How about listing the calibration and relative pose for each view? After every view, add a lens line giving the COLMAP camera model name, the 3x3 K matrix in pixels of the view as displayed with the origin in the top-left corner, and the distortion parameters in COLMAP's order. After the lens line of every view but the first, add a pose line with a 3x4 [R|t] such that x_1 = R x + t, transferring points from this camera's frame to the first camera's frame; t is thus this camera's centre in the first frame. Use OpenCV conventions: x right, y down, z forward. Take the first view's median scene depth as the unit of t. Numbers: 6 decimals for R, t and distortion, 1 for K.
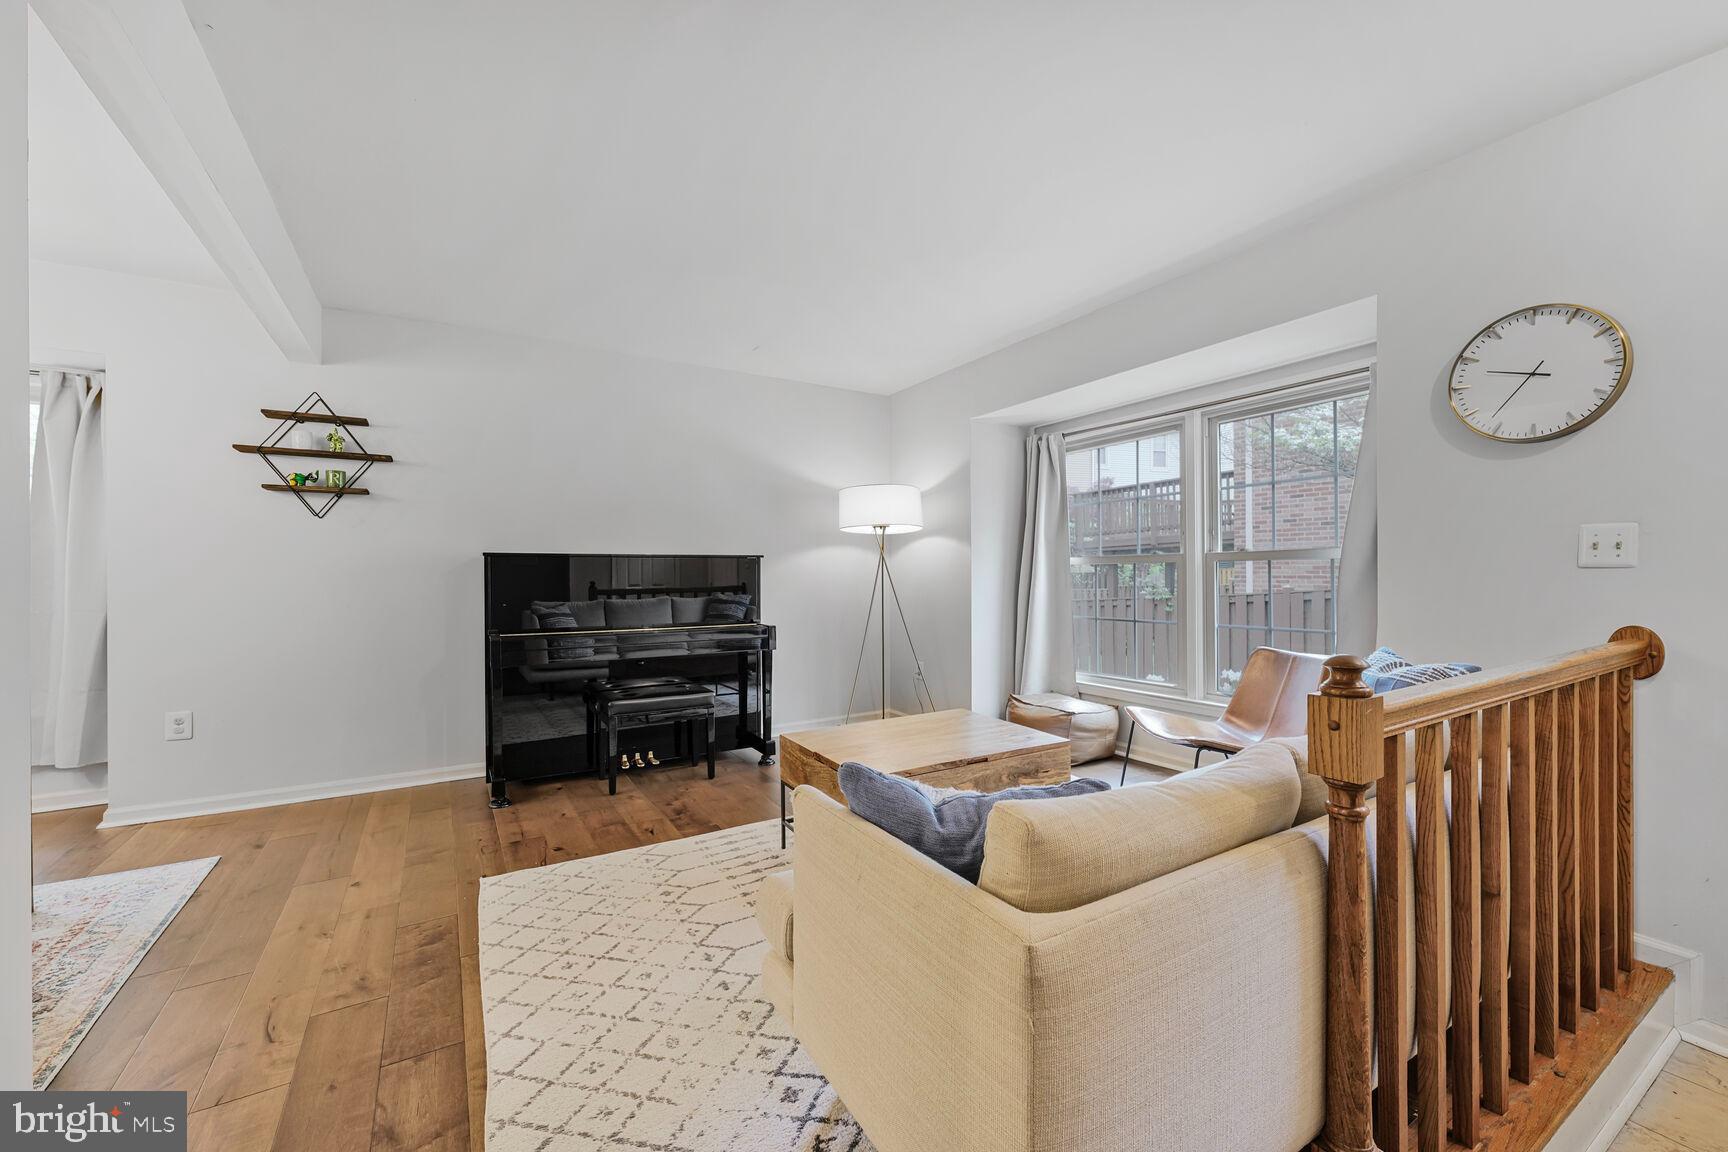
lens RADIAL K [[684.8, 0, 864.0], [0, 684.8, 576.0], [0, 0, 1]] dist [-0.002036, -0.000272]
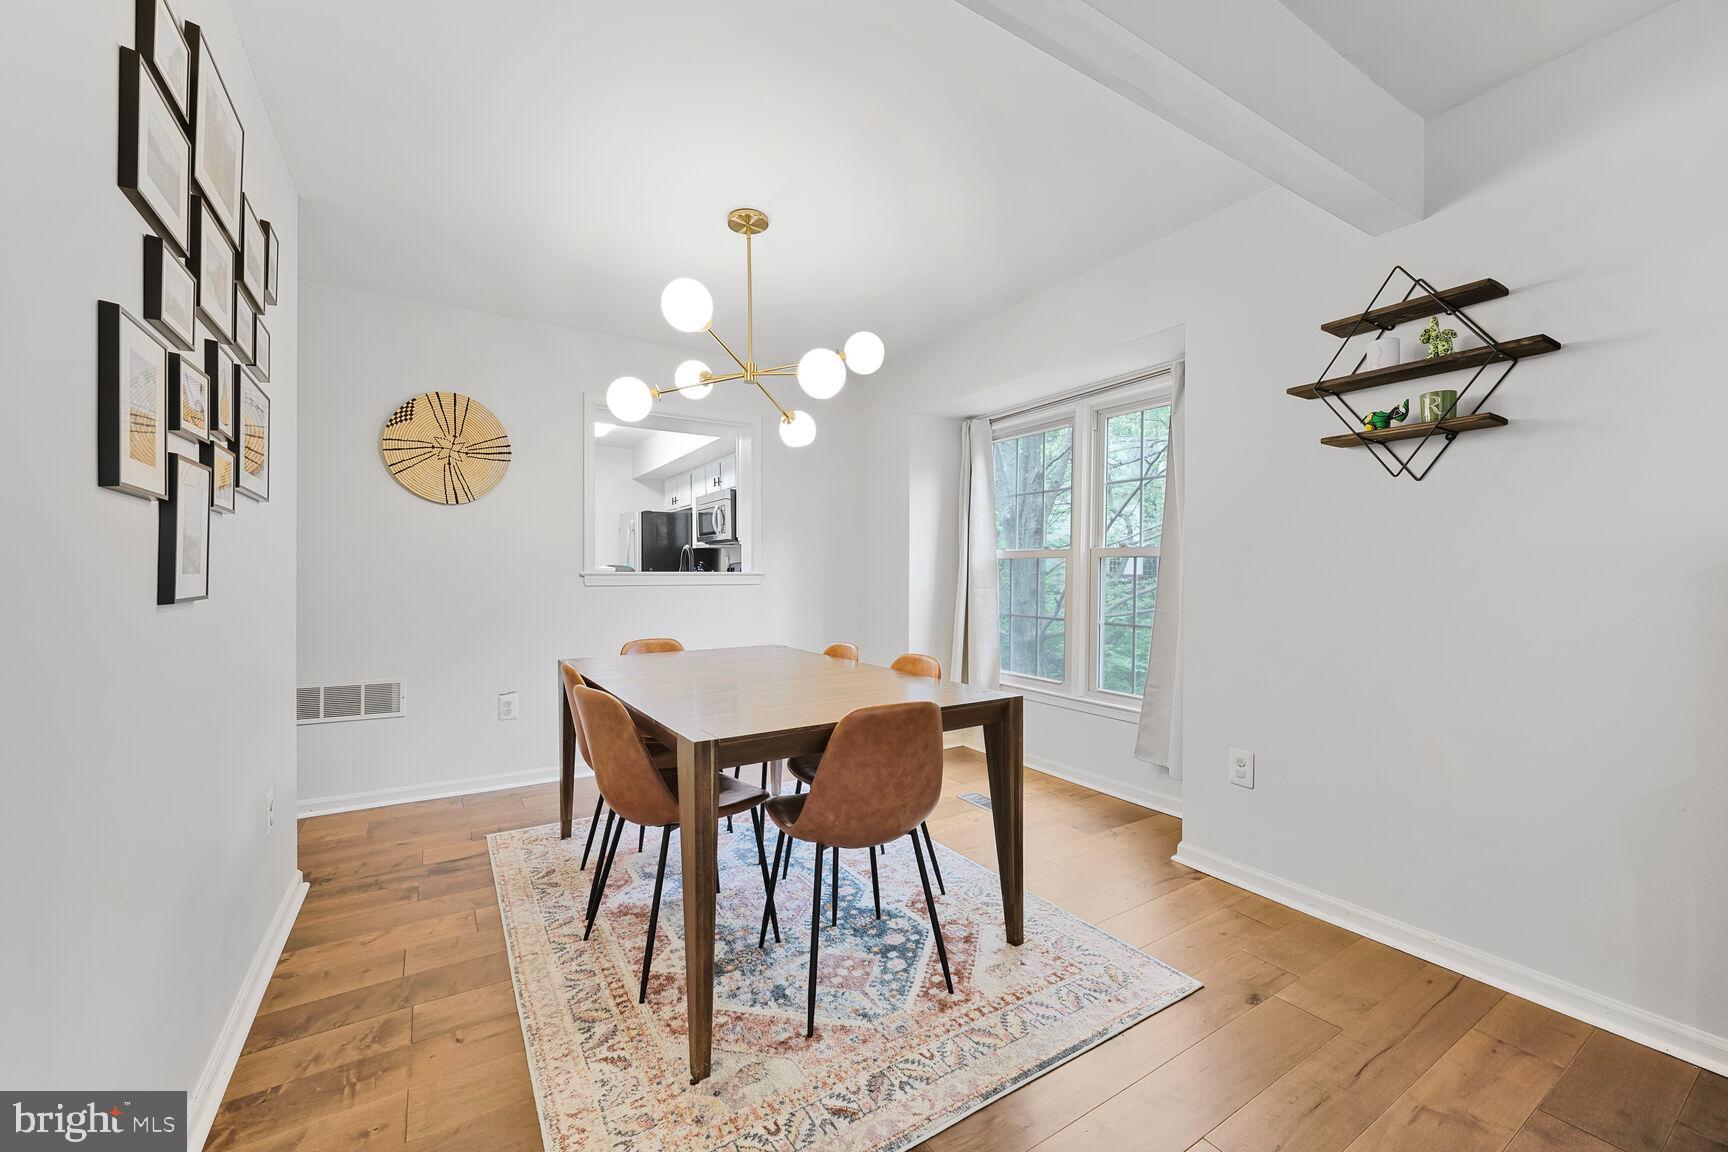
lens RADIAL K [[684.8, 0, 864.0], [0, 684.8, 576.0], [0, 0, 1]] dist [-0.002036, -0.000272]
pose [[0.003226, 0.009558, -0.999949, -0.269844], [-0.004087, 0.999946, 0.009545, -0.007415], [0.999986, 0.004056, 0.003265, 0.685538]]
